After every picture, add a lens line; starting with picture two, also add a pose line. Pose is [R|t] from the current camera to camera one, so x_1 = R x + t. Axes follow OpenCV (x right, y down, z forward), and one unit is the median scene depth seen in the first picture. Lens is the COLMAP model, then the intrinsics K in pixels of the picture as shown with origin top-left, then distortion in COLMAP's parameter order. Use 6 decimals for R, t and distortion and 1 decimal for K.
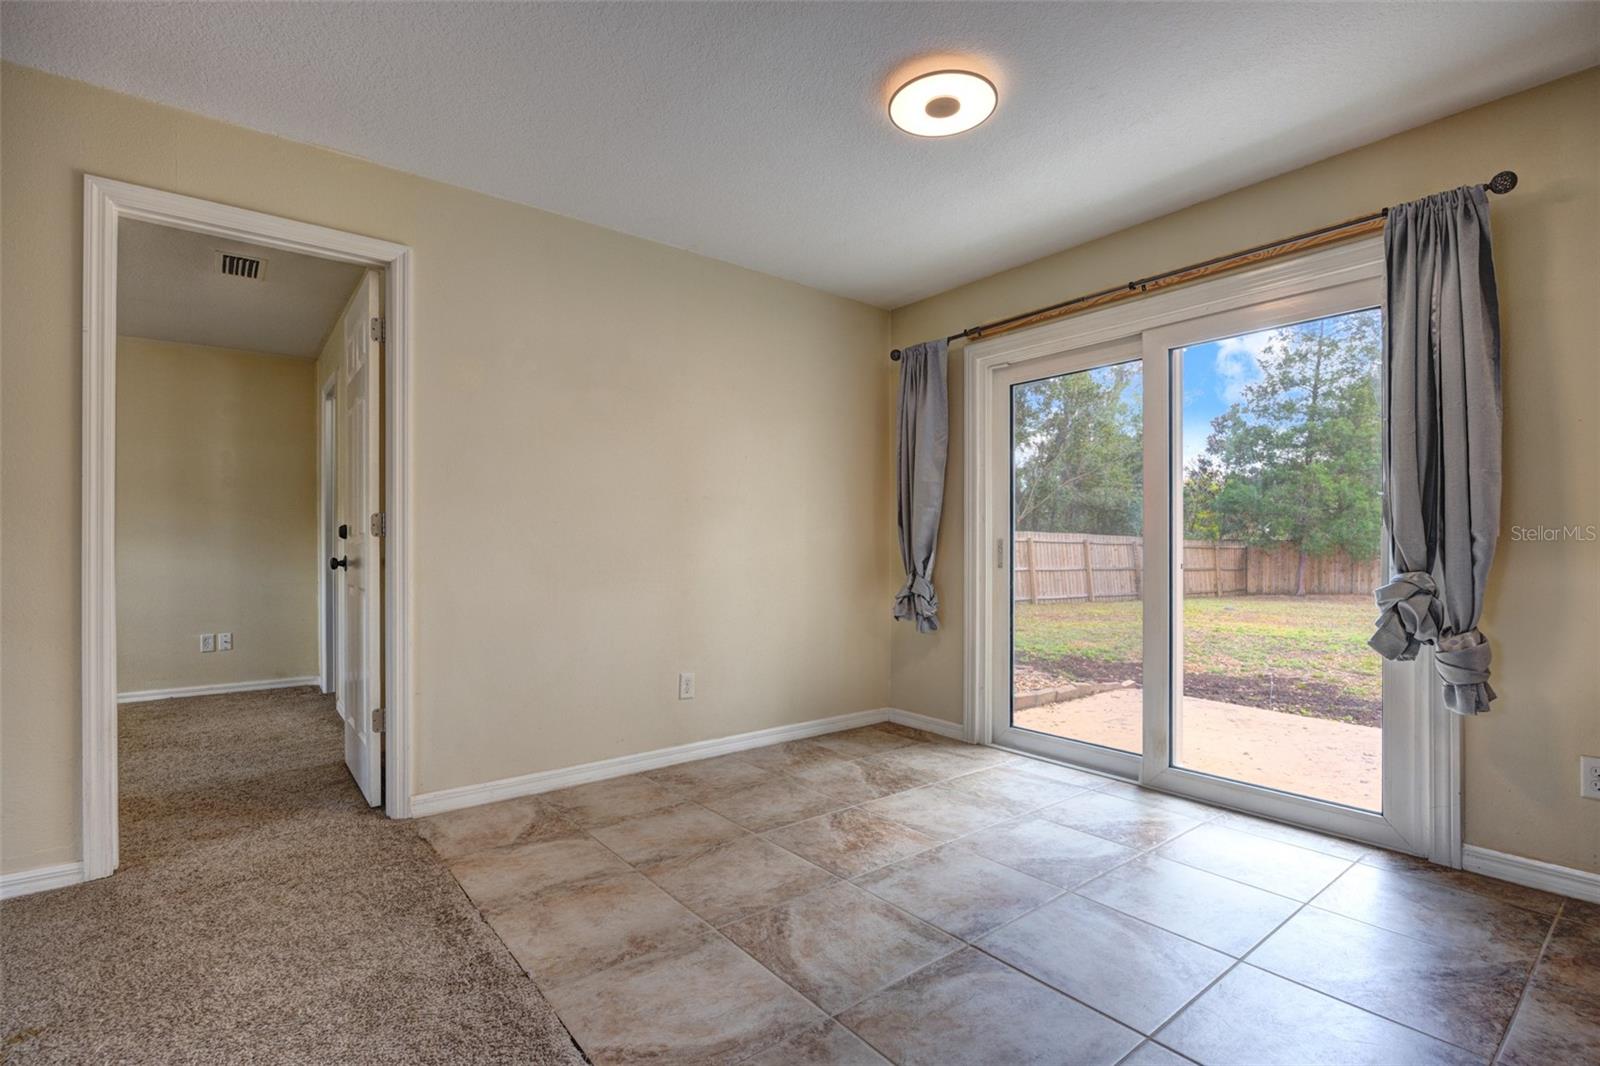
lens RADIAL K [[764.4, 0, 804.4], [0, 764.4, 551.9], [0, 0, 1]] dist [-0.002016, -0.000457]
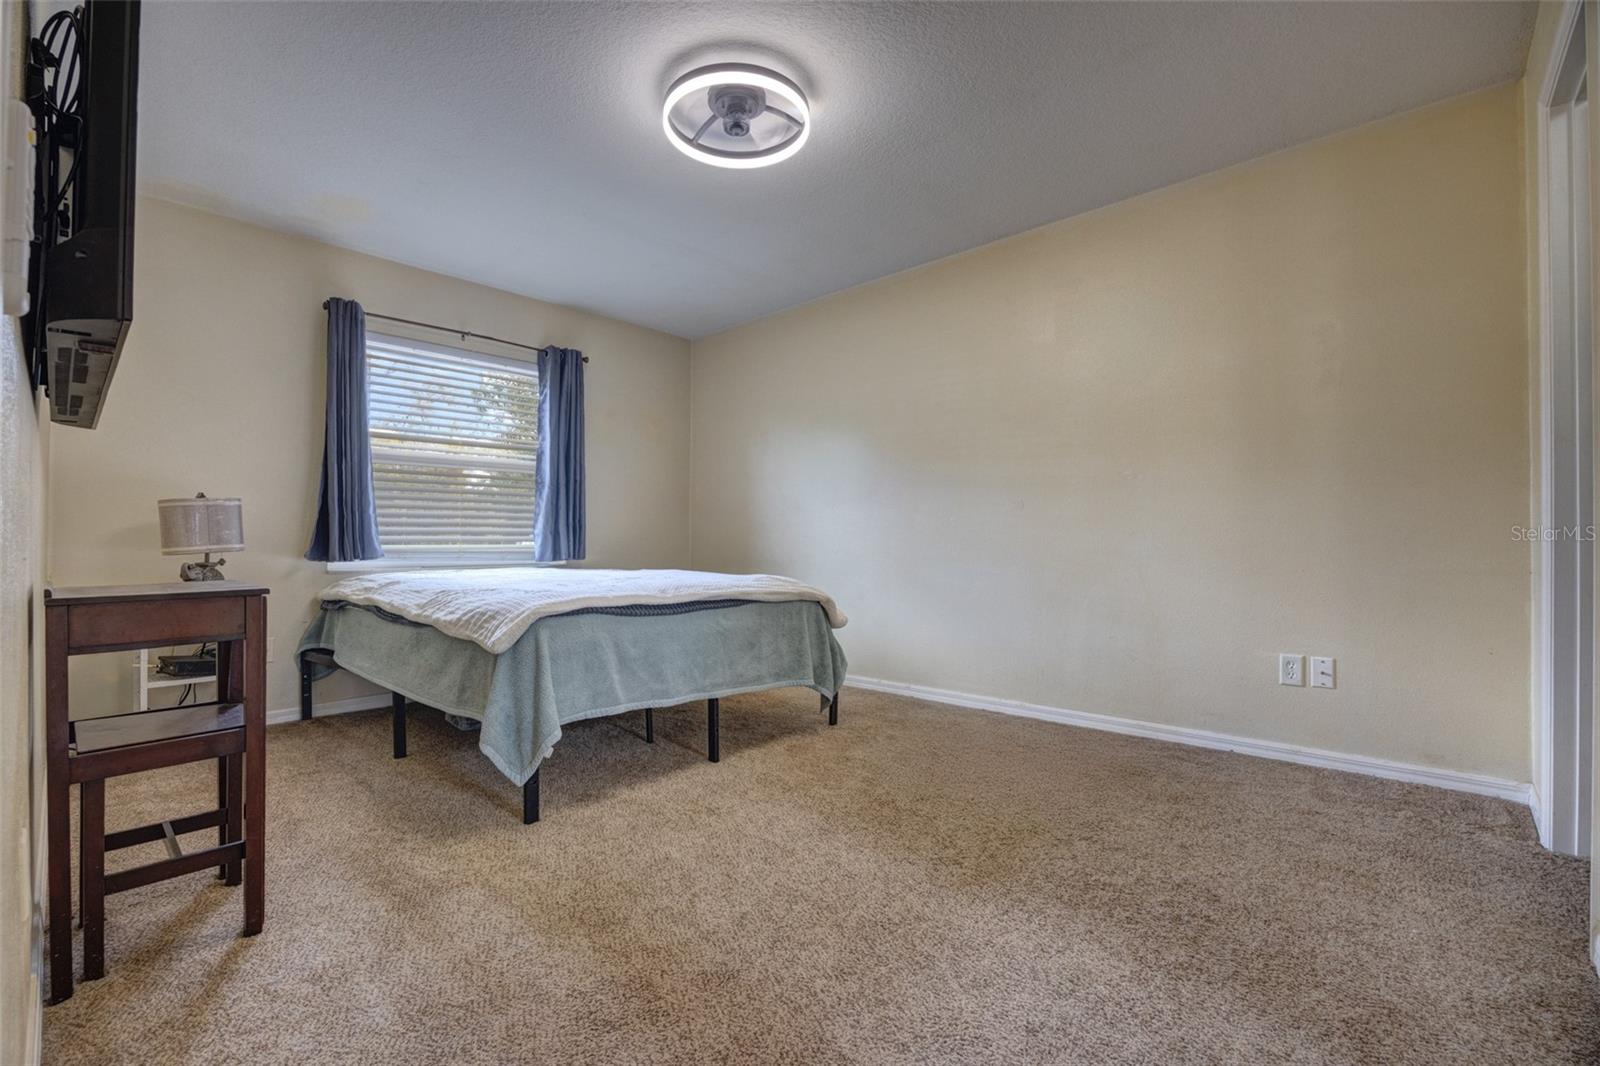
lens RADIAL K [[668.8, 0, 801.0], [0, 668.8, 539.1], [0, 0, 1]] dist [-0.001146, 0.000065]
pose [[0.169820, -0.007159, -0.985449, -0.337124], [-0.008608, 0.999925, -0.008748, 0.026670], [0.985437, 0.009968, 0.169746, 0.535831]]
